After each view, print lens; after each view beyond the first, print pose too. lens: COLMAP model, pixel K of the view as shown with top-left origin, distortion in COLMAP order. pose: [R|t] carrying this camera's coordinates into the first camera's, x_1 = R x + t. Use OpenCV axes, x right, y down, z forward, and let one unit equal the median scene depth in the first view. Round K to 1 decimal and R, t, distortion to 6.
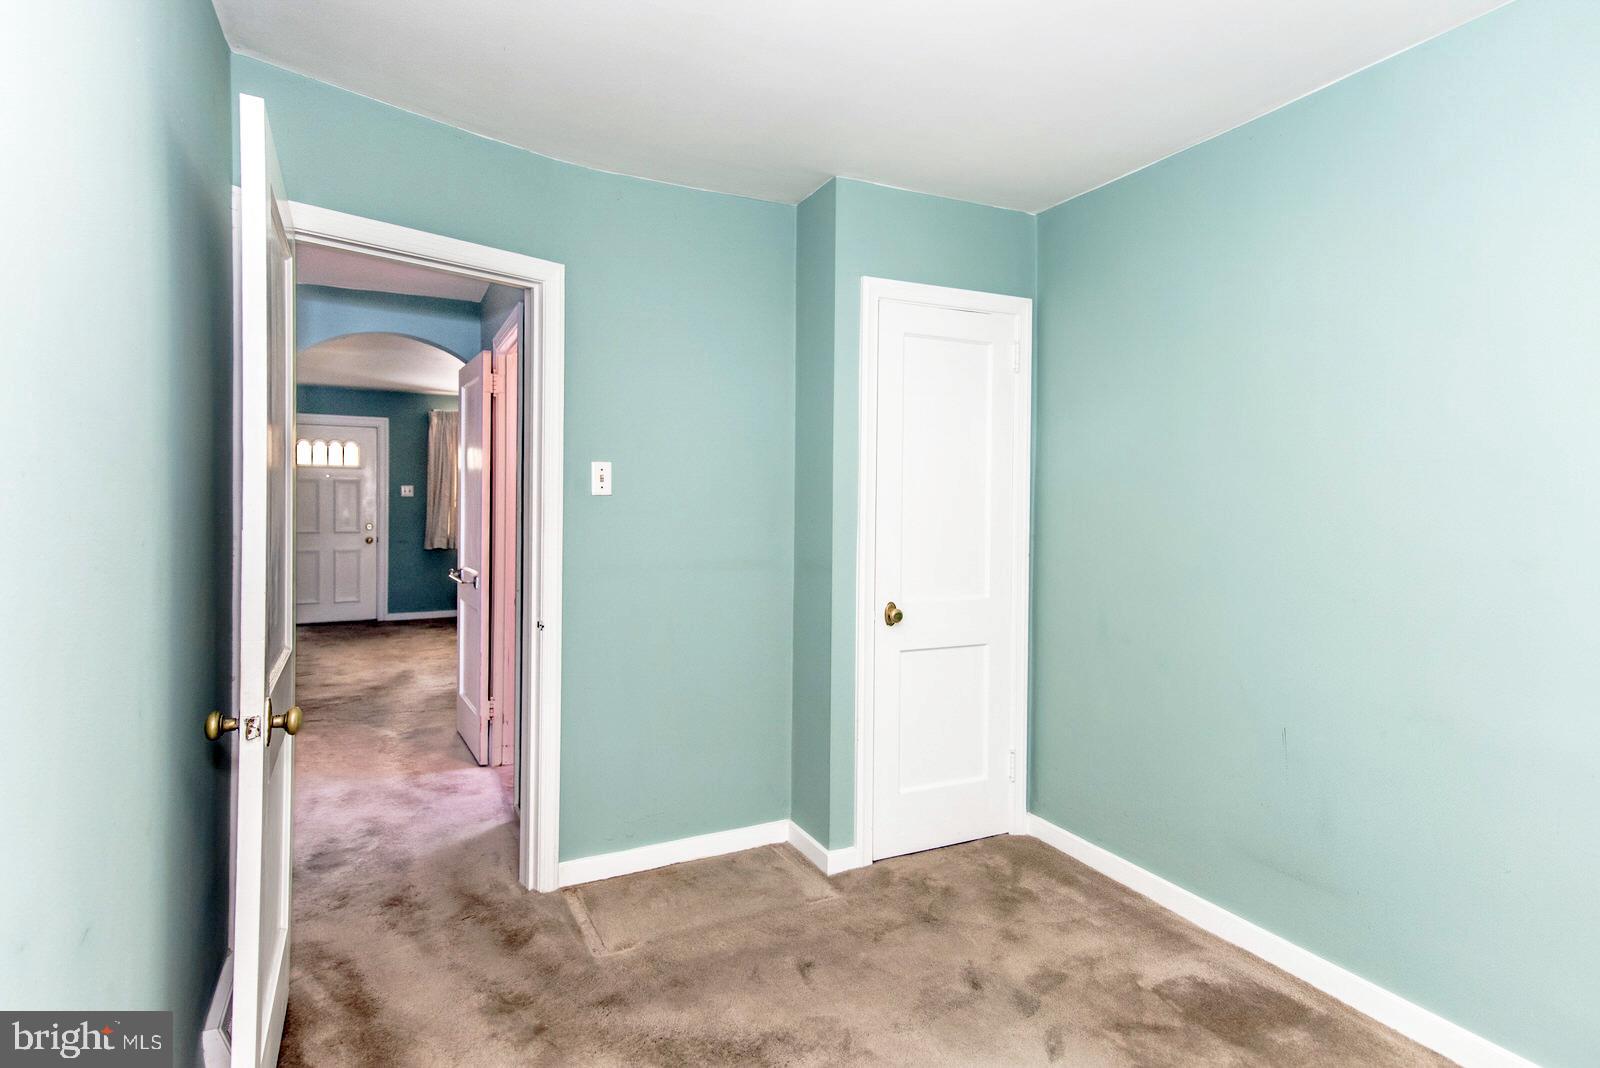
lens RADIAL K [[818.9, 0, 778.9], [0, 818.9, 512.3], [0, 0, 1]] dist [0.025832, -0.000180]
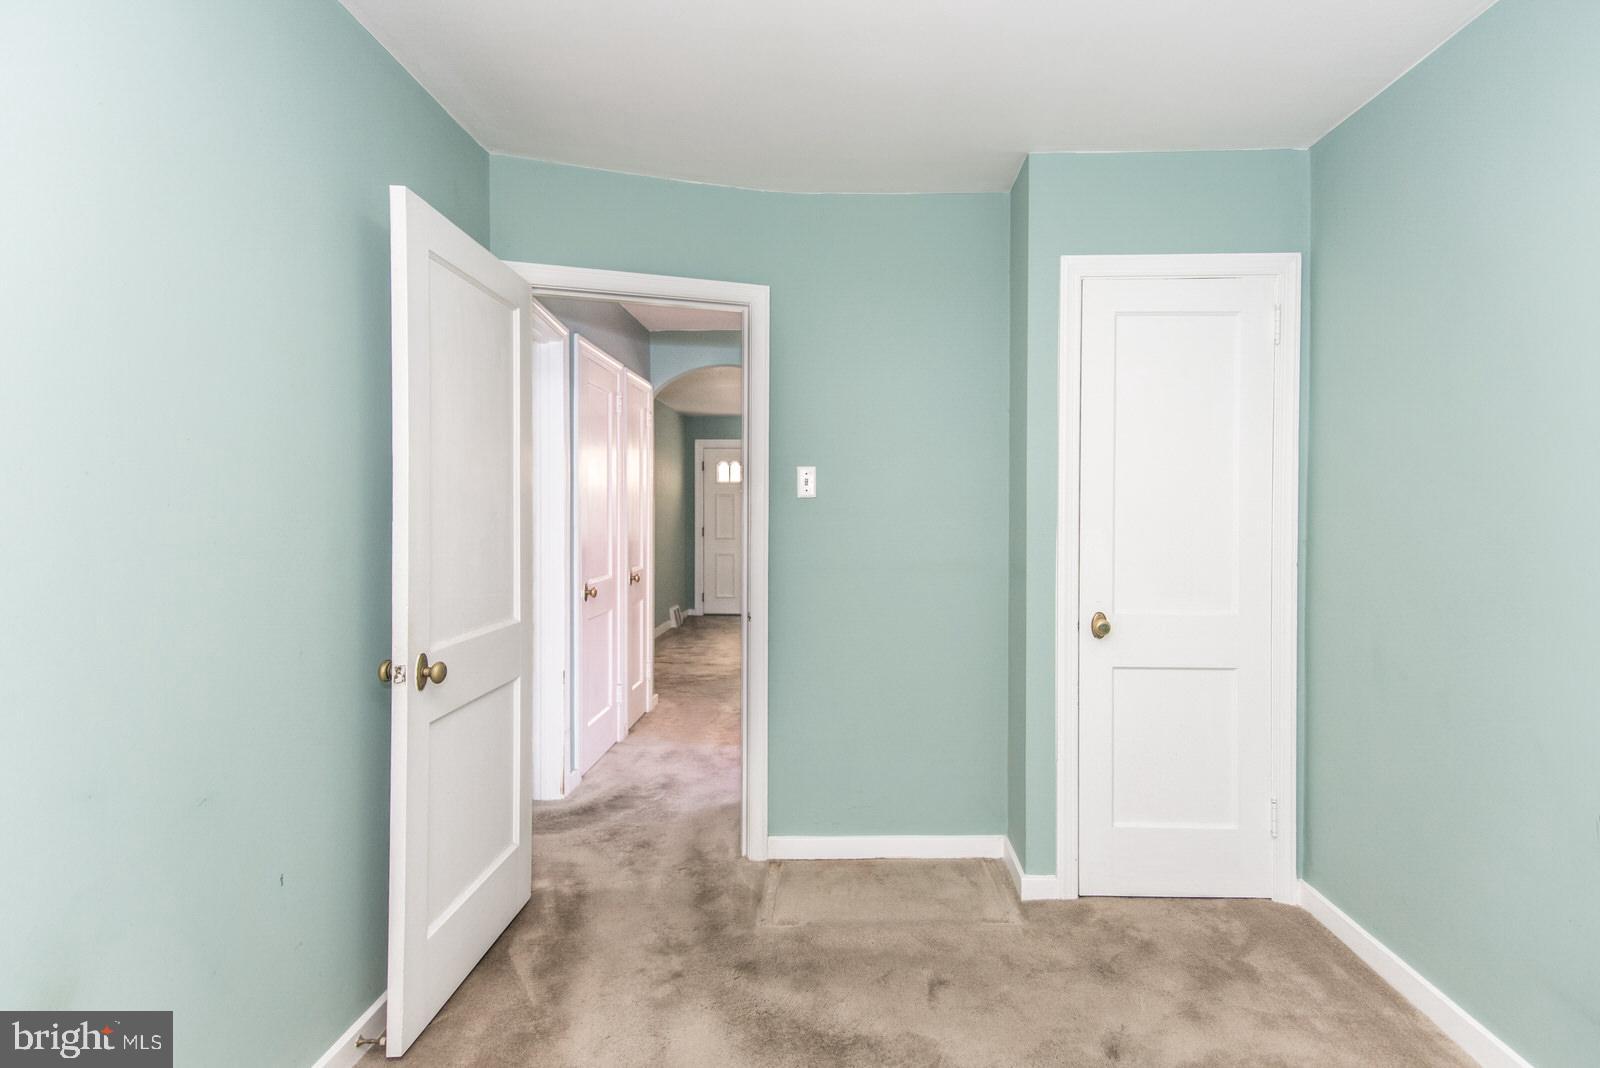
lens RADIAL K [[796.9, 0, 840.0], [0, 796.9, 522.7], [0, 0, 1]] dist [0.026207, 0.000208]
pose [[0.901009, -0.000718, -0.433800, 0.276095], [-0.000332, 0.999997, -0.002345, 0.013864], [0.433801, 0.002257, 0.901006, 0.088137]]
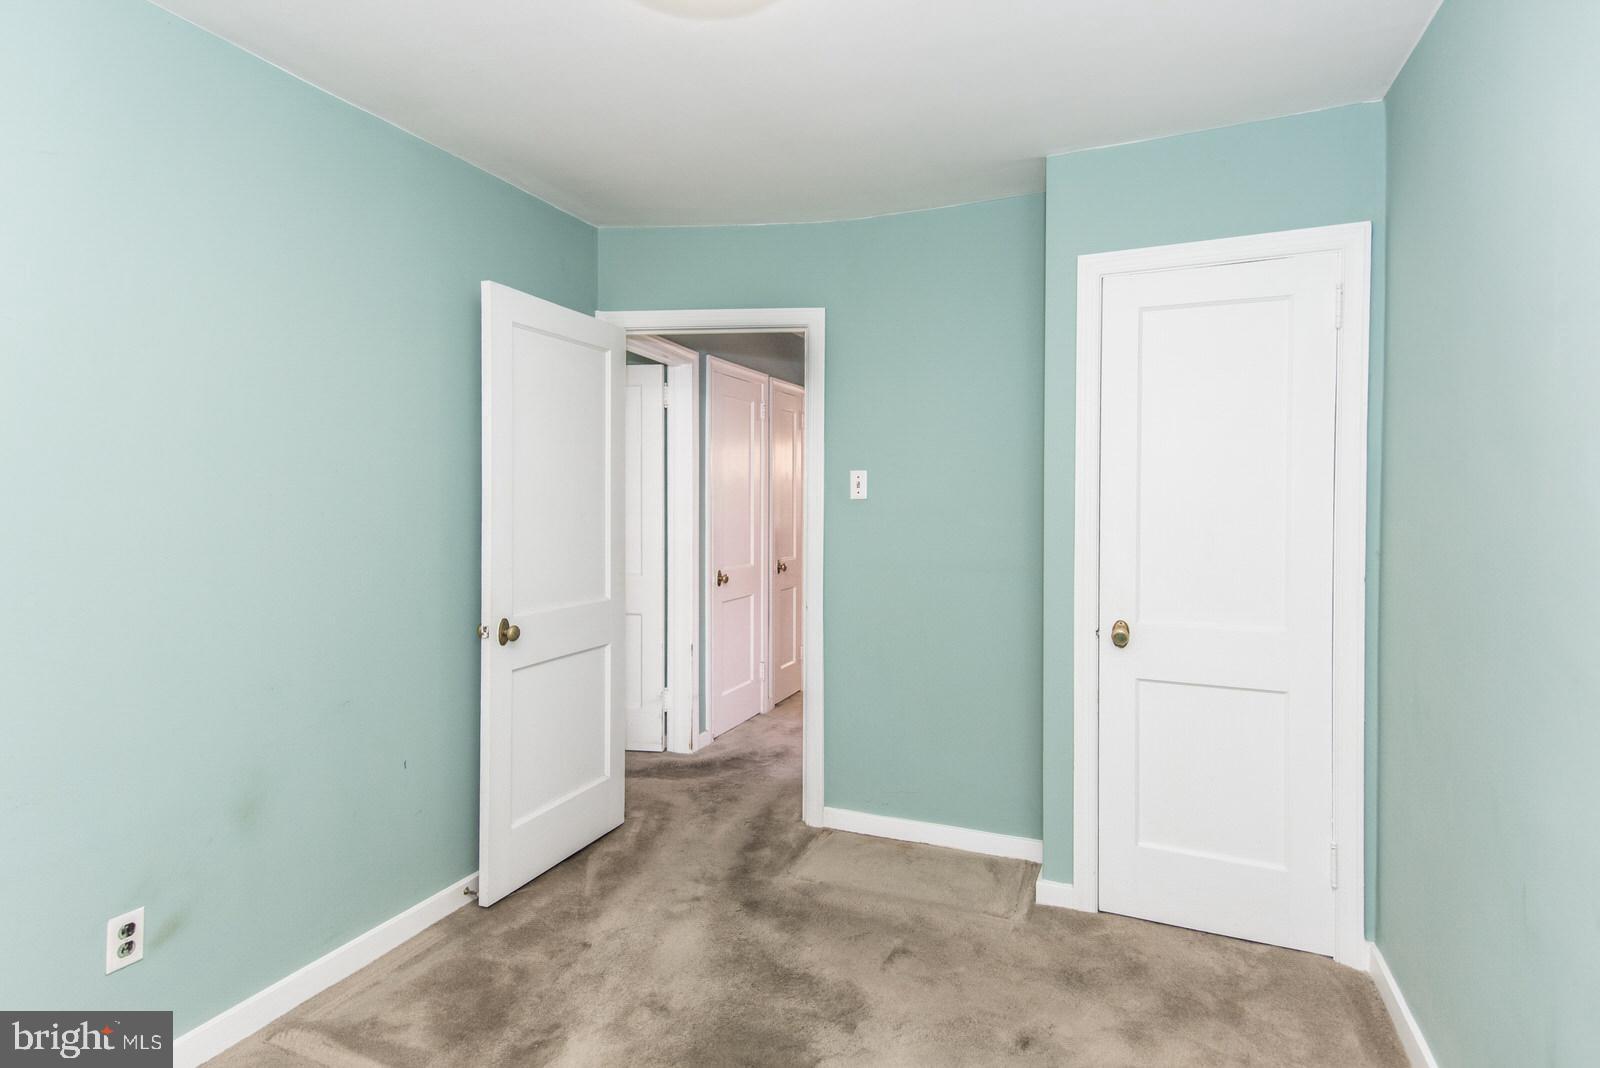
lens RADIAL K [[818.9, 0, 778.9], [0, 818.9, 512.3], [0, 0, 1]] dist [0.025832, -0.000180]
pose [[0.658976, 0.006967, -0.752132, 0.584495], [-0.008455, 0.999963, 0.001856, -0.004024], [0.752116, 0.005136, 0.659010, 0.160210]]
